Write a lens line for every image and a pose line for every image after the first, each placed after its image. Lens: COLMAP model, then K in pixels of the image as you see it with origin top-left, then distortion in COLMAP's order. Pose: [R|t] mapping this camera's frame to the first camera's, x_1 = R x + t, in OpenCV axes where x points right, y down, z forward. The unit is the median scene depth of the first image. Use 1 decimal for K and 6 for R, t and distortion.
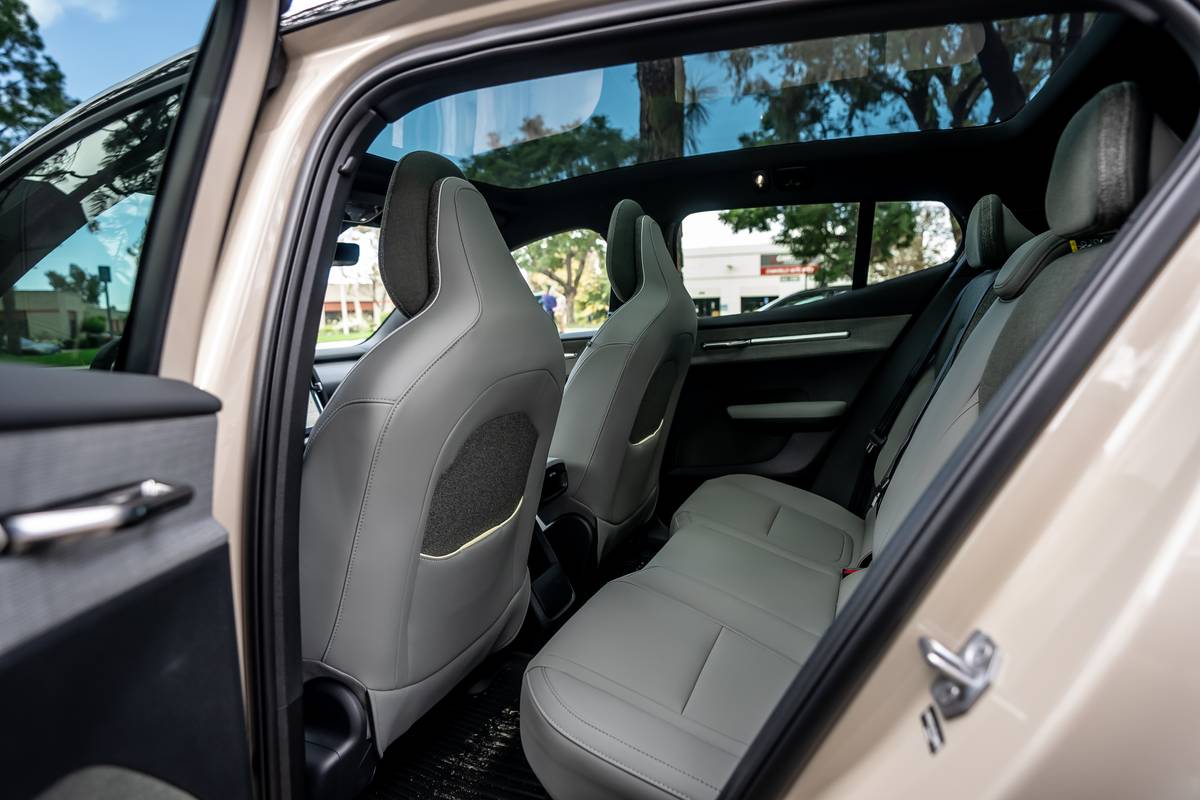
lens RADIAL K [[659.6, 0, 594.3], [0, 659.6, 395.6], [0, 0, 1]] dist [-0.011823, 0.002630]
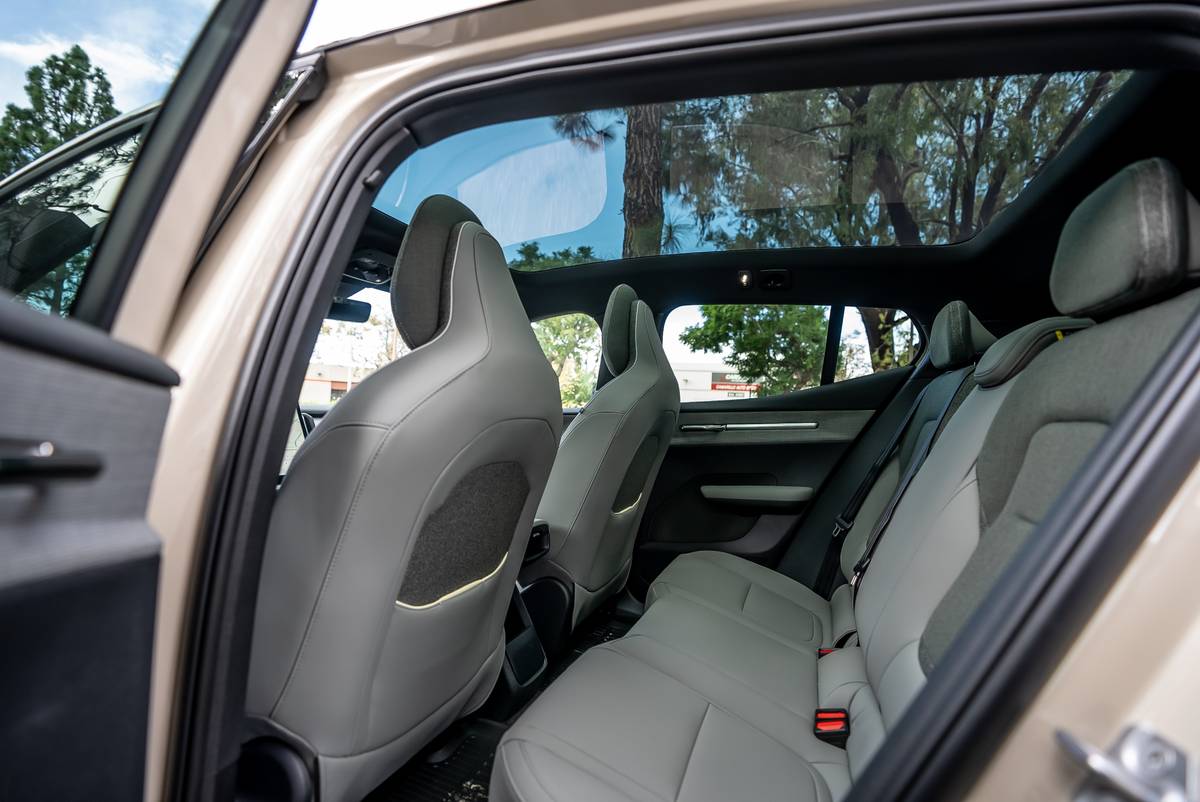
lens RADIAL K [[574.7, 0, 599.3], [0, 574.7, 400.0], [0, 0, 1]] dist [-0.042068, 0.004657]
pose [[0.995040, 0.083305, 0.054368, -0.035815], [-0.074567, 0.986374, -0.146647, 0.042319], [-0.065844, 0.141866, 0.987694, 0.116232]]
